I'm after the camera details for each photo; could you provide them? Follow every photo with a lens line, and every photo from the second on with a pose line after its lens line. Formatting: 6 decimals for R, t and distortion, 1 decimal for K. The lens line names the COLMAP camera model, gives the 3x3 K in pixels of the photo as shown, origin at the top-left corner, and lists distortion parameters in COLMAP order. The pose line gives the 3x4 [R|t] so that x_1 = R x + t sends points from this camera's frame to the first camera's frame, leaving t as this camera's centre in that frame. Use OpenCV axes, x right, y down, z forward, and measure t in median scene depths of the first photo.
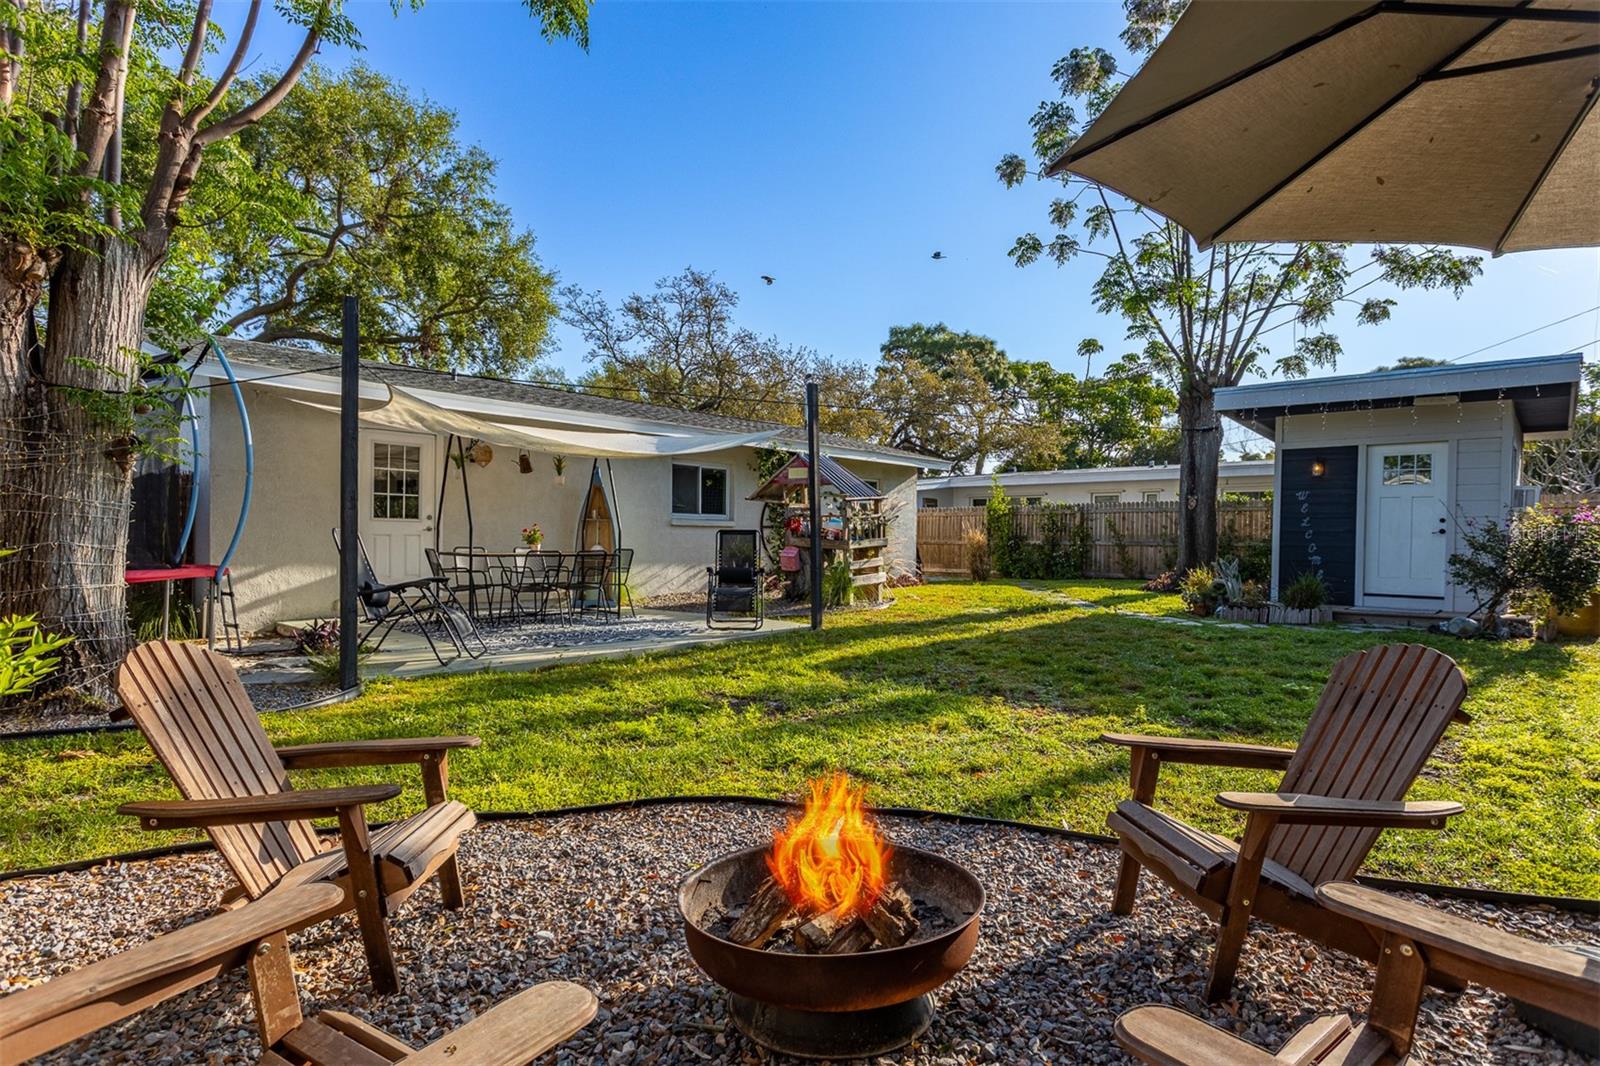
lens RADIAL K [[840.3, 0, 805.5], [0, 840.3, 538.7], [0, 0, 1]] dist [-0.004121, -0.000080]
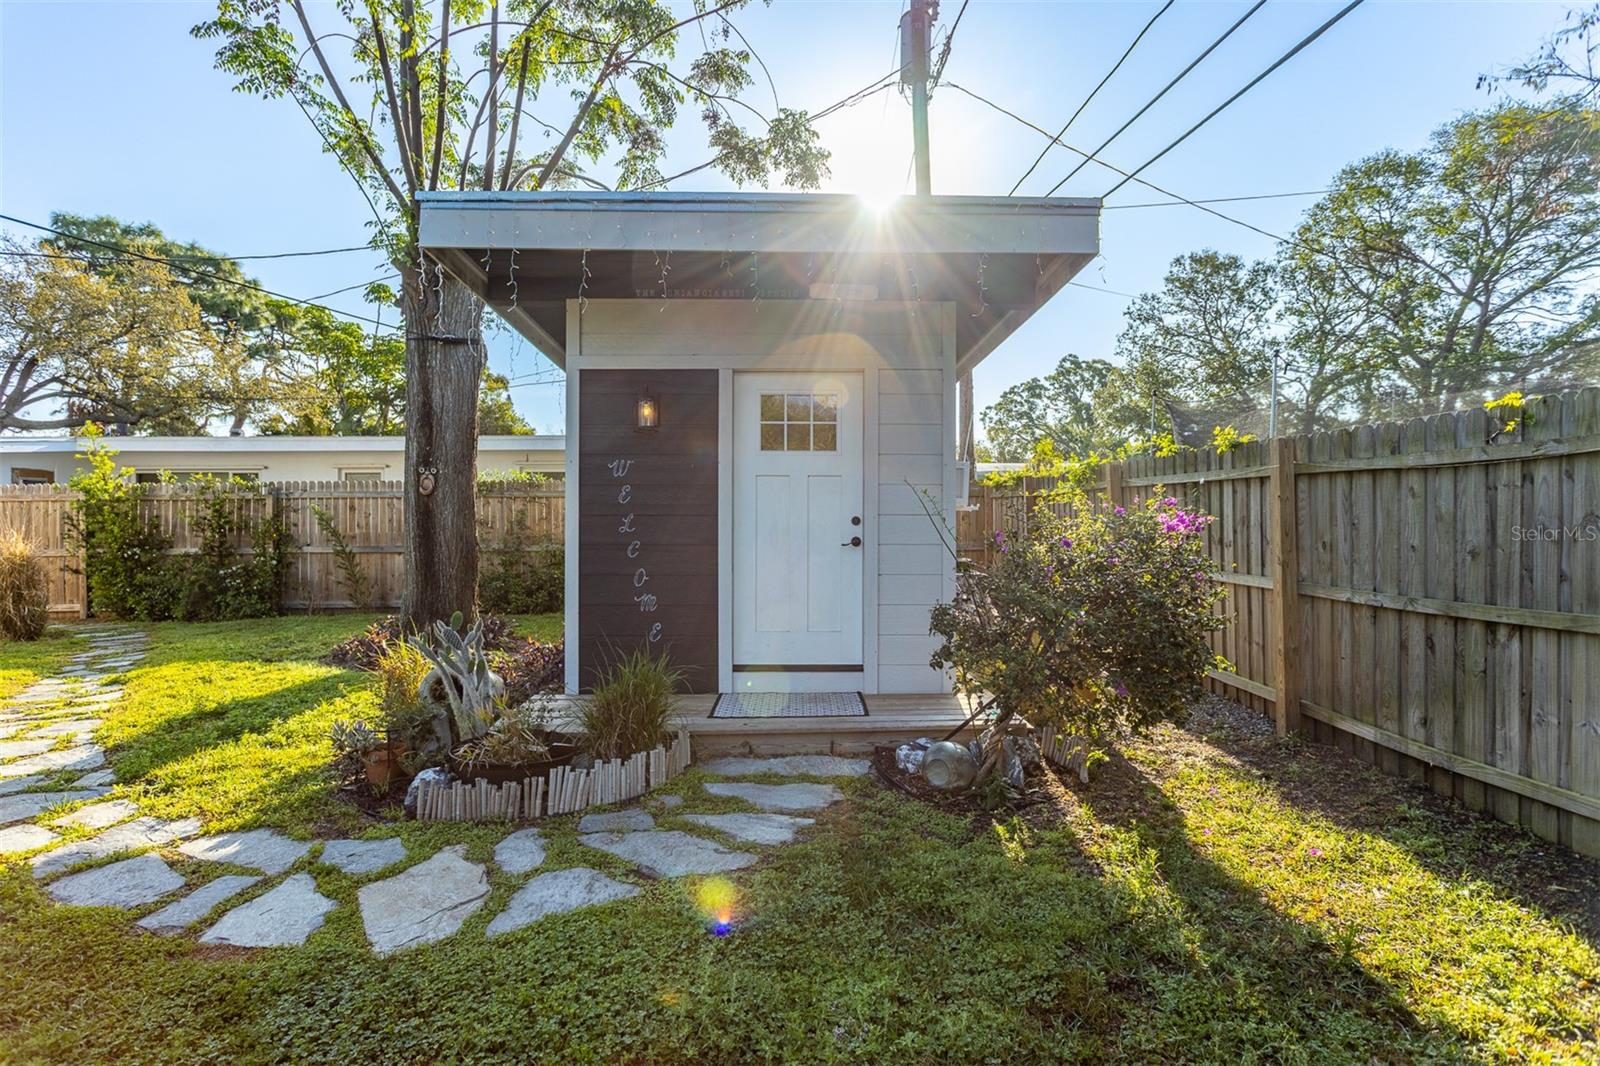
lens RADIAL K [[789.9, 0, 806.6], [0, 789.9, 526.8], [0, 0, 1]] dist [-0.022990, 0.019629]
pose [[0.713225, -0.018470, 0.700691, 0.234276], [0.012893, 0.999829, 0.013231, -0.015115], [-0.700816, -0.000403, 0.713342, 0.401995]]
